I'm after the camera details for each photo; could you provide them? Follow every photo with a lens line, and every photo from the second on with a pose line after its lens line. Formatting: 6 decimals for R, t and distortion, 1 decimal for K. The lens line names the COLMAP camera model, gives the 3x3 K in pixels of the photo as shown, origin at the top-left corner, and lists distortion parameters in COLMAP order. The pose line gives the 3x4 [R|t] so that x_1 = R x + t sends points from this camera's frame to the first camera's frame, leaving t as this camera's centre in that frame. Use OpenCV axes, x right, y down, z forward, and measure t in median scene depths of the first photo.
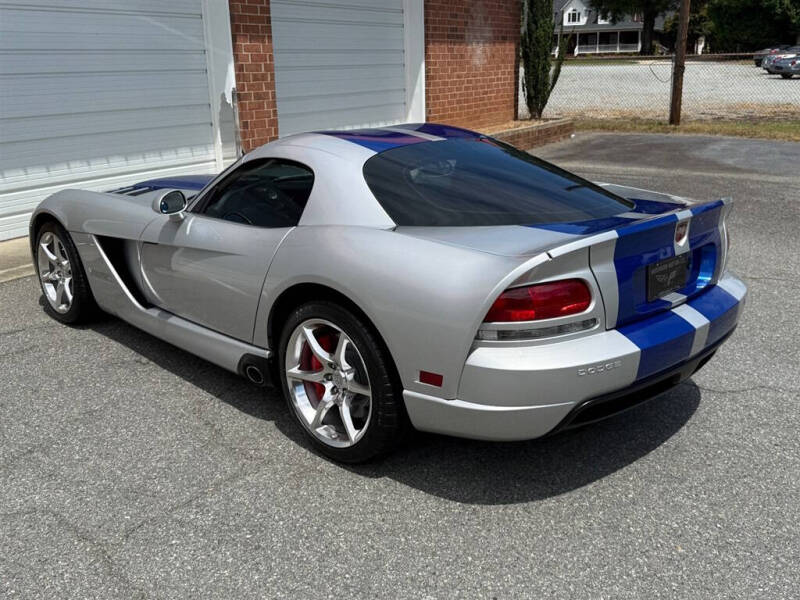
lens RADIAL K [[789.7, 0, 387.8], [0, 789.7, 300.3], [0, 0, 1]] dist [0.182188, -0.408907]
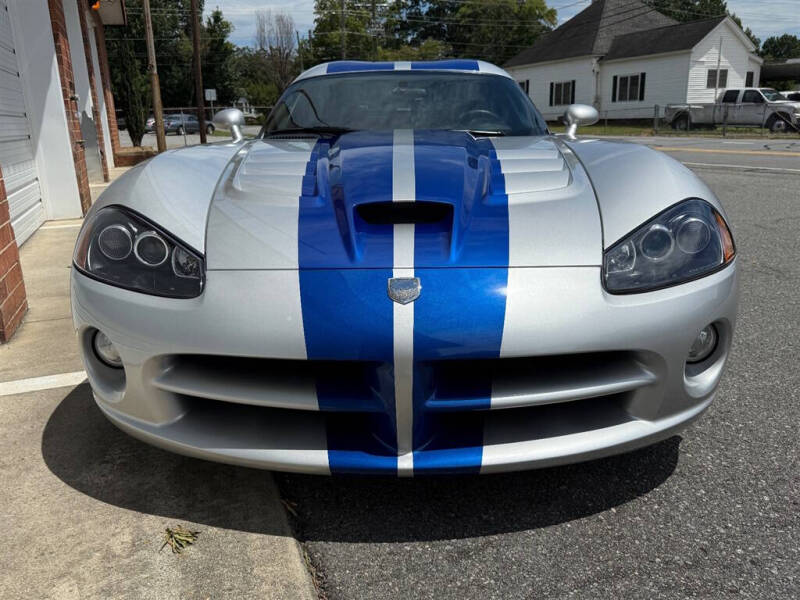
lens RADIAL K [[635.0, 0, 376.5], [0, 635.0, 298.3], [0, 0, 1]] dist [0.110236, -0.153739]
pose [[0.641621, -0.220436, 0.734663, -2.262675], [0.254066, 0.964821, 0.067606, 0.354513], [-0.723722, 0.143275, 0.675055, -0.358508]]
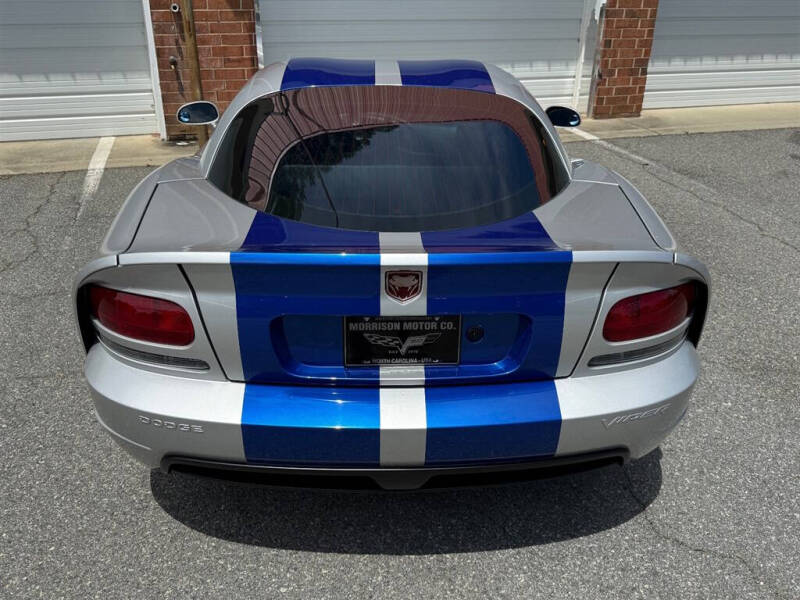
lens RADIAL K [[682.2, 0, 400.0], [0, 682.2, 300.0], [0, 0, 1]] dist [0.002399, -0.013421]
pose [[0.742754, 0.315800, -0.590413, 0.629939], [-0.216620, 0.947700, 0.234393, -0.182243], [0.633556, -0.046201, 0.772316, 0.533310]]
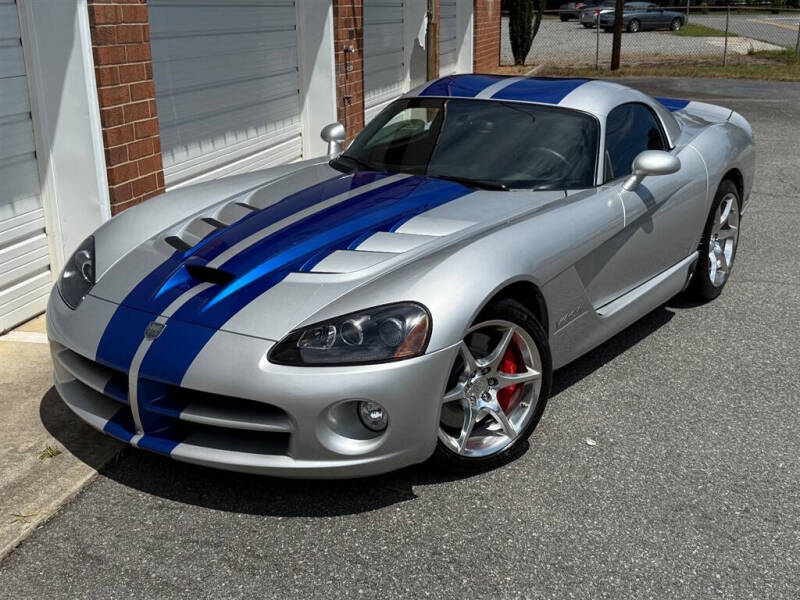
lens RADIAL K [[937.9, 0, 384.8], [0, 937.9, 298.2], [0, 0, 1]] dist [0.123120, -0.028944]
pose [[0.955087, -0.090189, 0.282268, -1.984776], [0.091869, 0.995744, 0.007307, 0.361849], [-0.281726, 0.018953, 0.959308, -1.092431]]
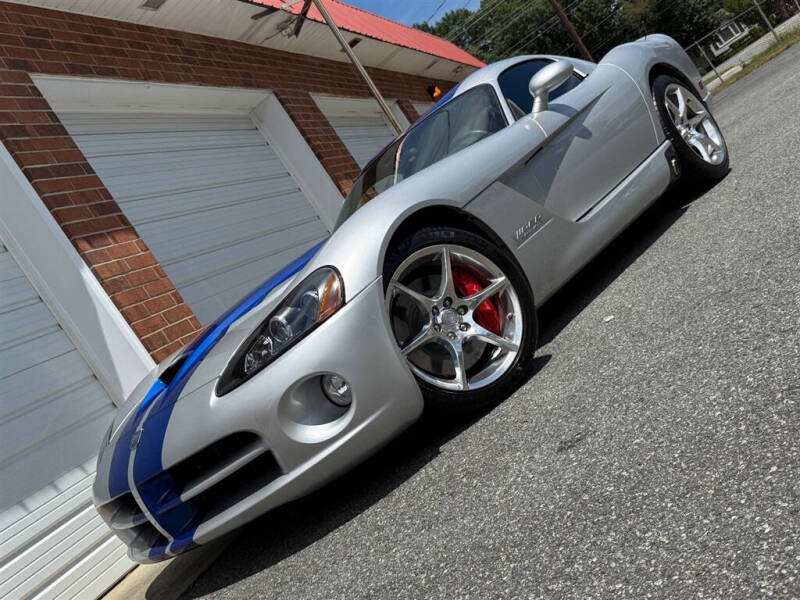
lens RADIAL K [[789.7, 0, 387.8], [0, 789.7, 300.3], [0, 0, 1]] dist [0.182188, -0.408907]
pose [[0.823850, -0.544644, 0.156949, -1.775241], [0.565902, 0.774727, -0.282052, 0.652989], [0.032026, 0.321186, 0.946474, -0.917344]]
